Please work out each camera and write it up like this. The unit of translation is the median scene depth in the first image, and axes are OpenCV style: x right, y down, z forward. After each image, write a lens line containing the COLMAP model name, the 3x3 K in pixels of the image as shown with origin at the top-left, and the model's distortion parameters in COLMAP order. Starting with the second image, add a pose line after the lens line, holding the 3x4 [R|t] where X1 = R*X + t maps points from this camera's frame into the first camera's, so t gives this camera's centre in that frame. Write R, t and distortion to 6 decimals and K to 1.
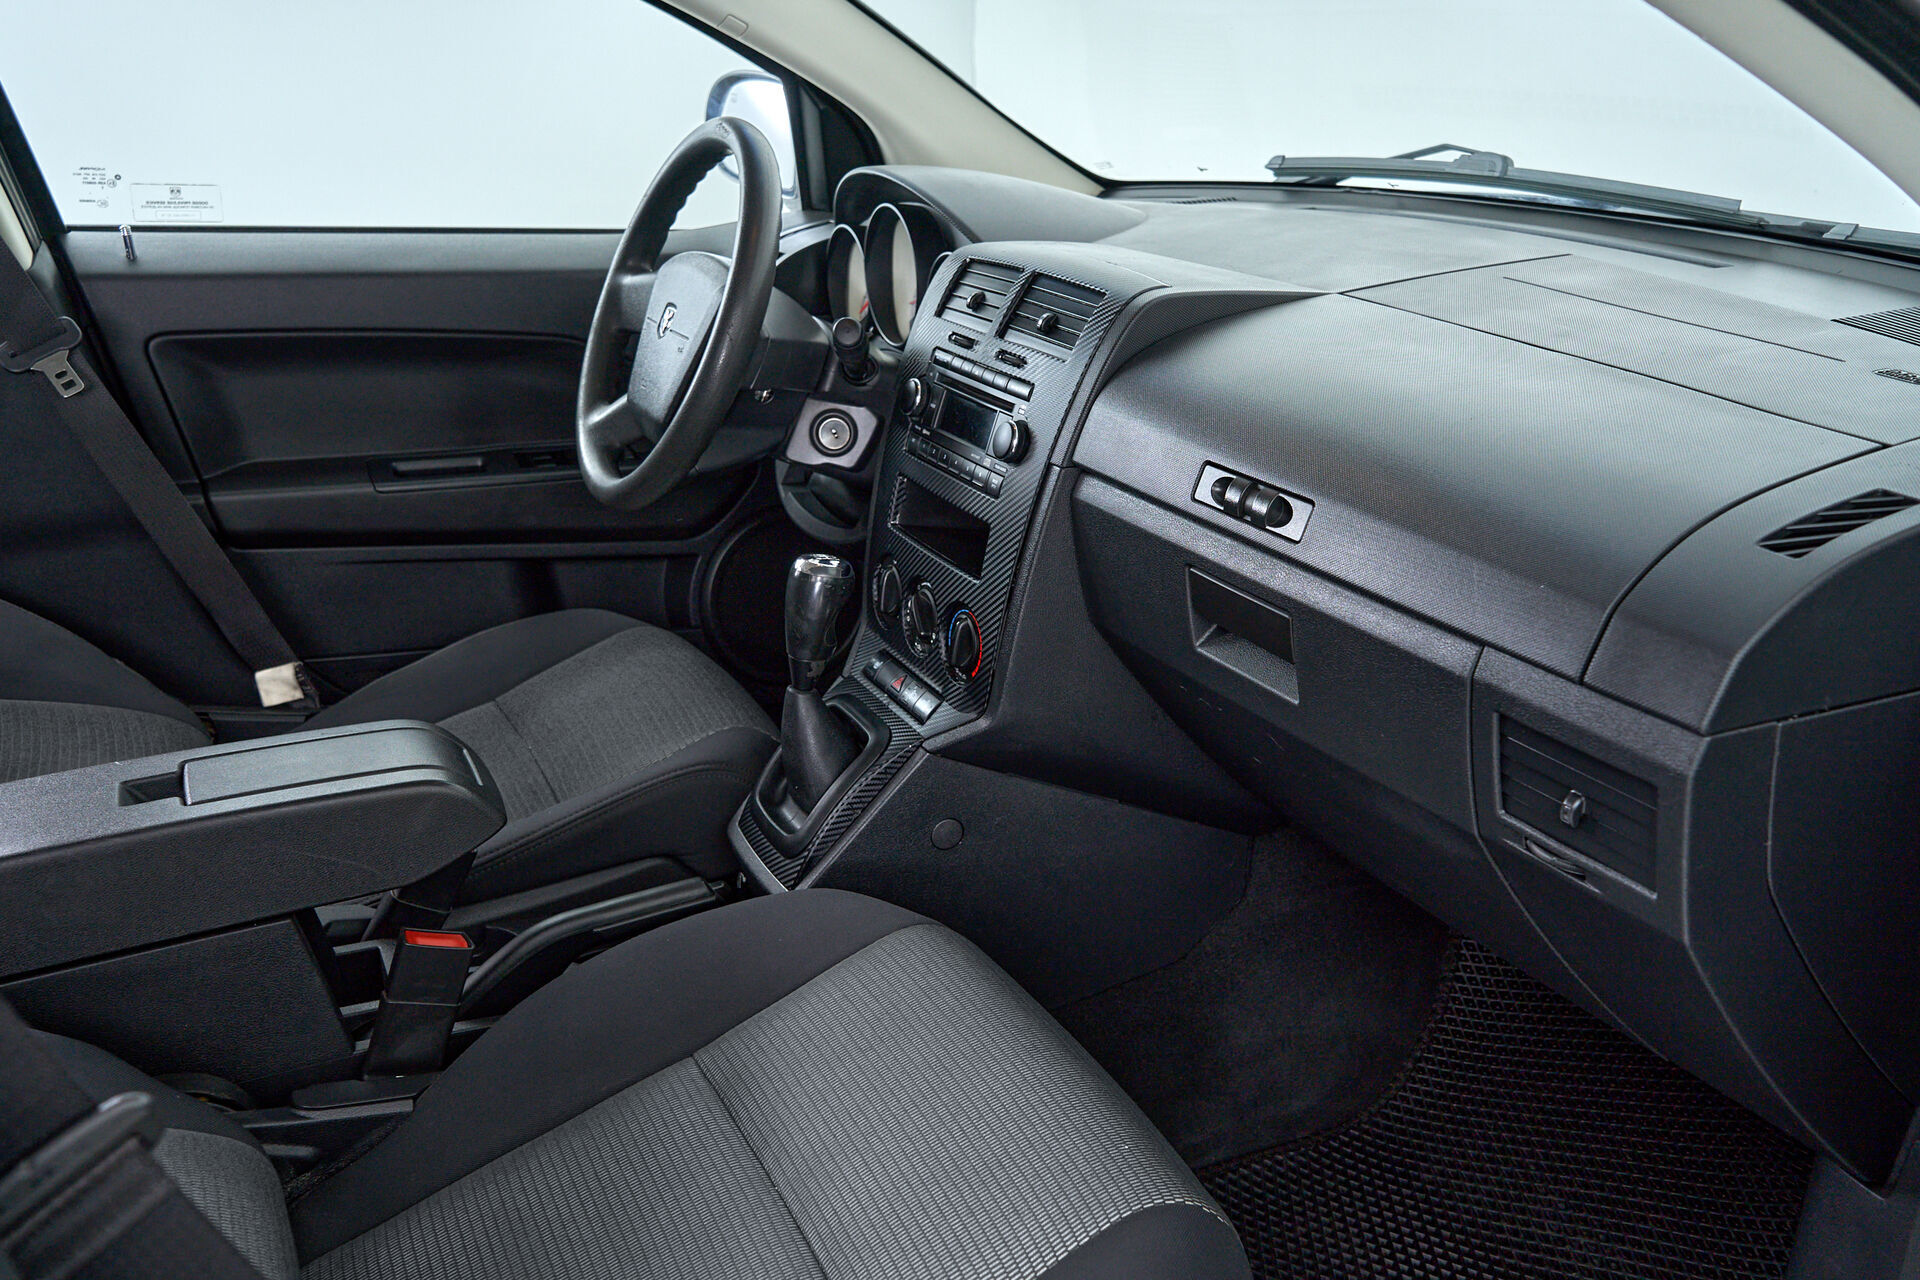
lens RADIAL K [[1569.2, 0, 968.2], [0, 1569.2, 631.7], [0, 0, 1]] dist [0.013982, -0.018373]
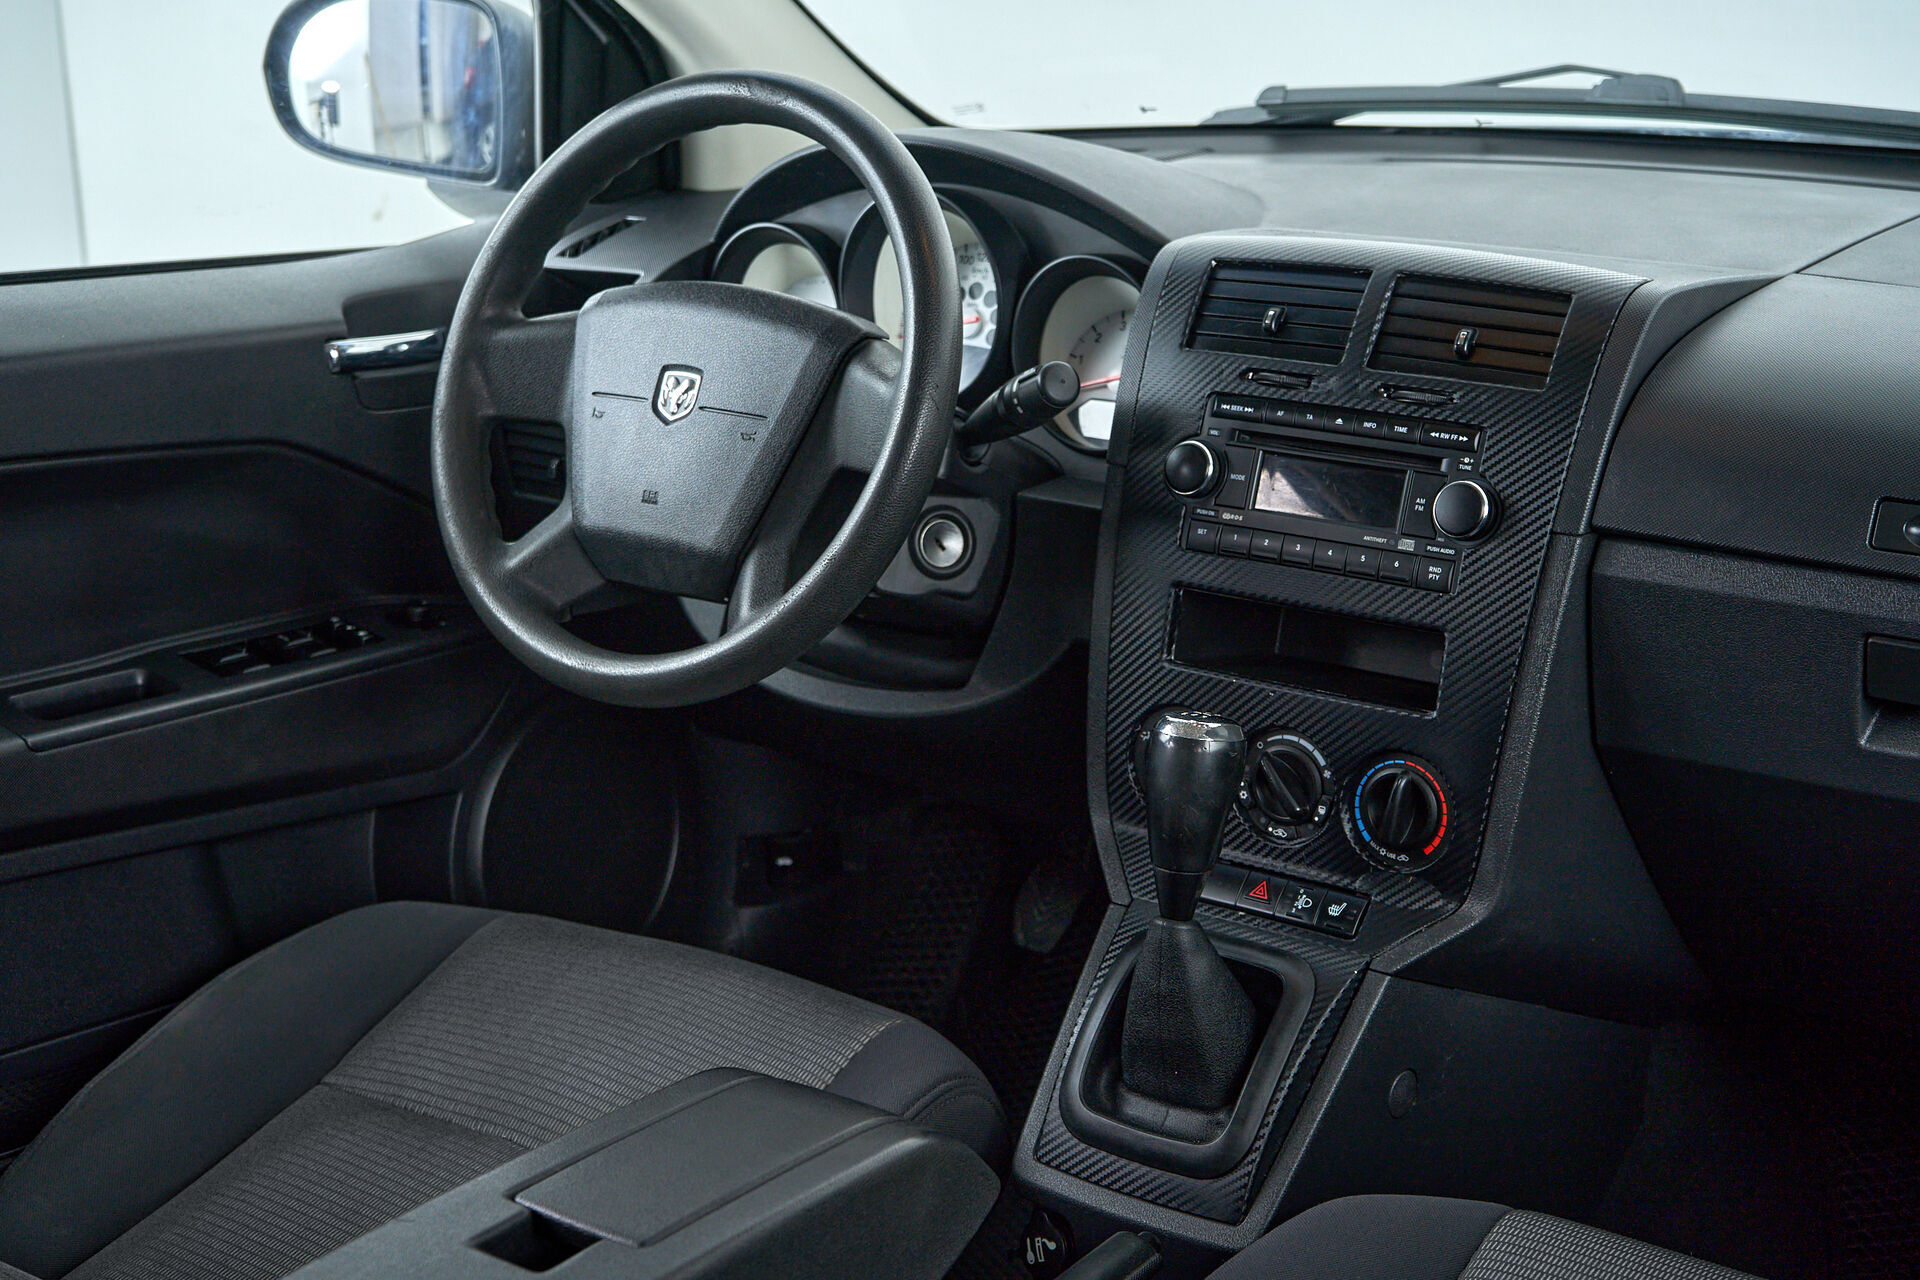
lens RADIAL K [[2767.0, 0, 955.4], [0, 2767.0, 645.8], [0, 0, 1]] dist [-0.003443, 0.000000]
pose [[0.894890, -0.127989, 0.427541, -0.571021], [0.162413, 0.985702, -0.044867, -0.033758], [-0.415686, 0.109589, 0.902882, -0.016164]]
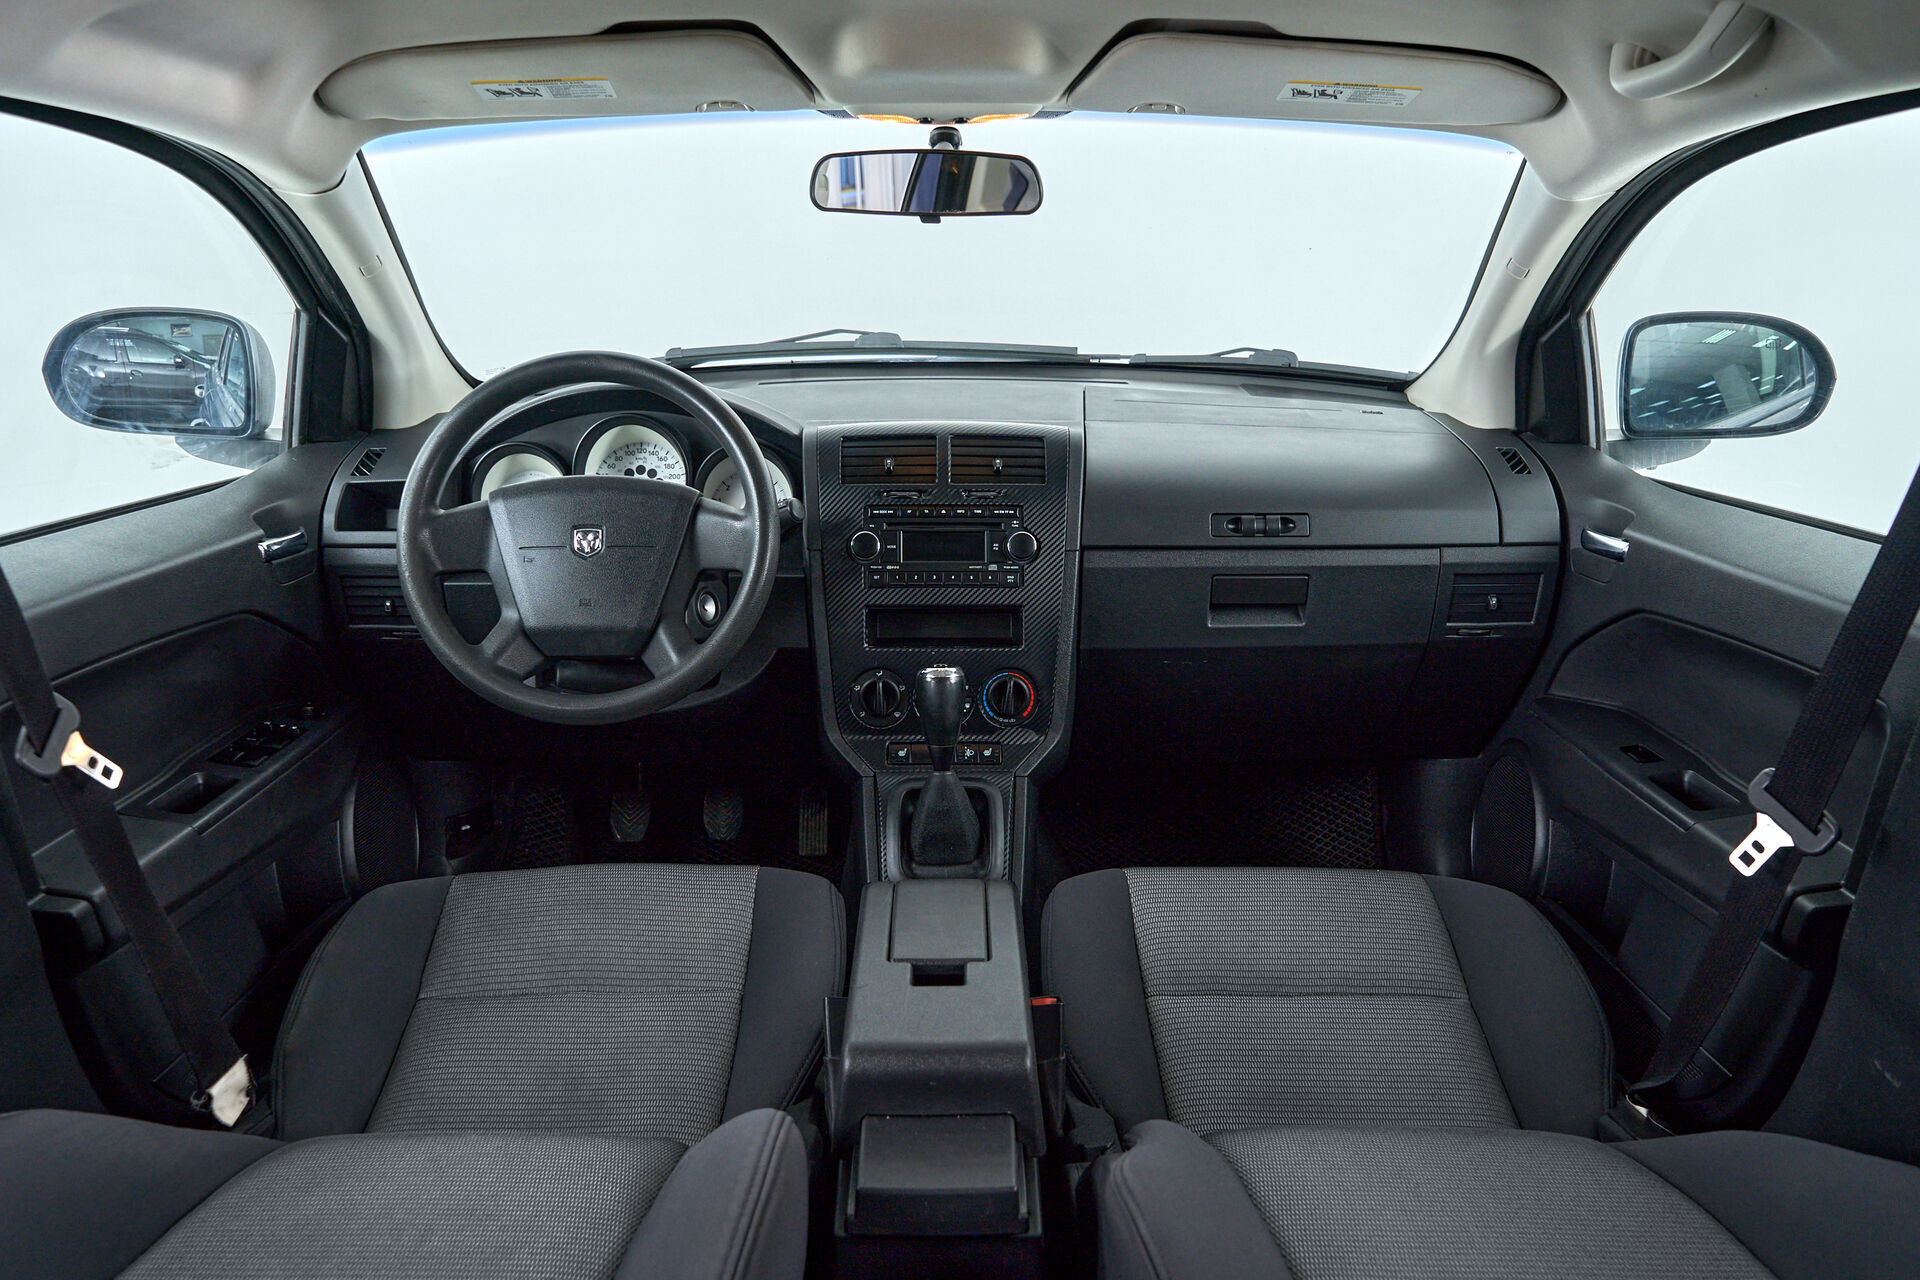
lens RADIAL K [[1569.2, 0, 953.7], [0, 1569.2, 657.9], [0, 0, 1]] dist [0.013982, -0.018373]
pose [[0.446471, -0.250336, 0.859067, -1.009181], [0.317113, 0.942022, 0.109701, -0.161272], [-0.836722, 0.223443, 0.499970, 0.281705]]
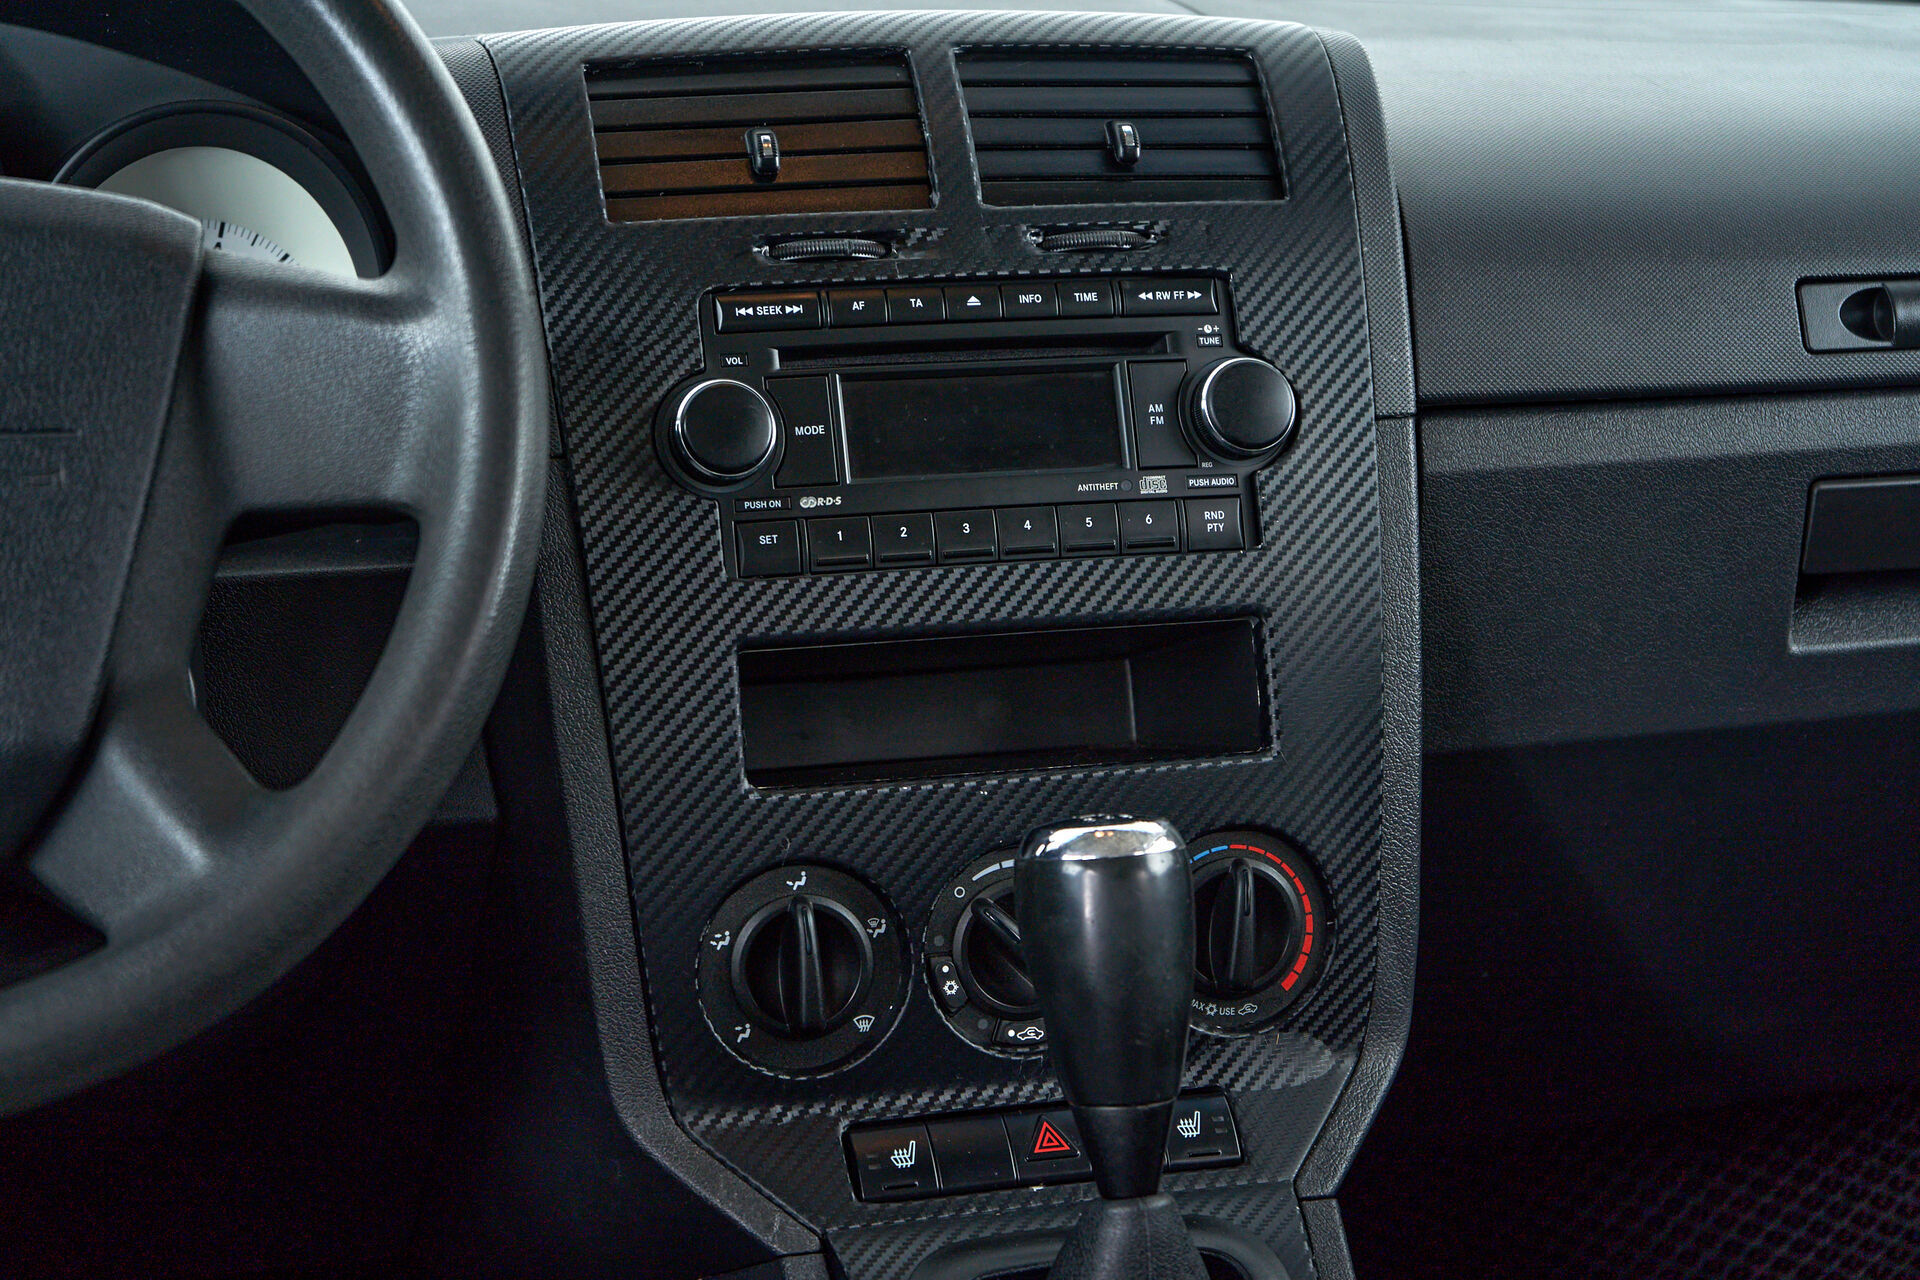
lens RADIAL K [[3868.0, 0, 947.7], [0, 3868.0, 644.7], [0, 0, 1]] dist [0.020179, 0.000000]
pose [[0.182829, -0.194316, 0.963750, -0.799771], [0.356506, 0.926657, 0.119206, -0.170758], [-0.916230, 0.321789, 0.238695, 0.673048]]
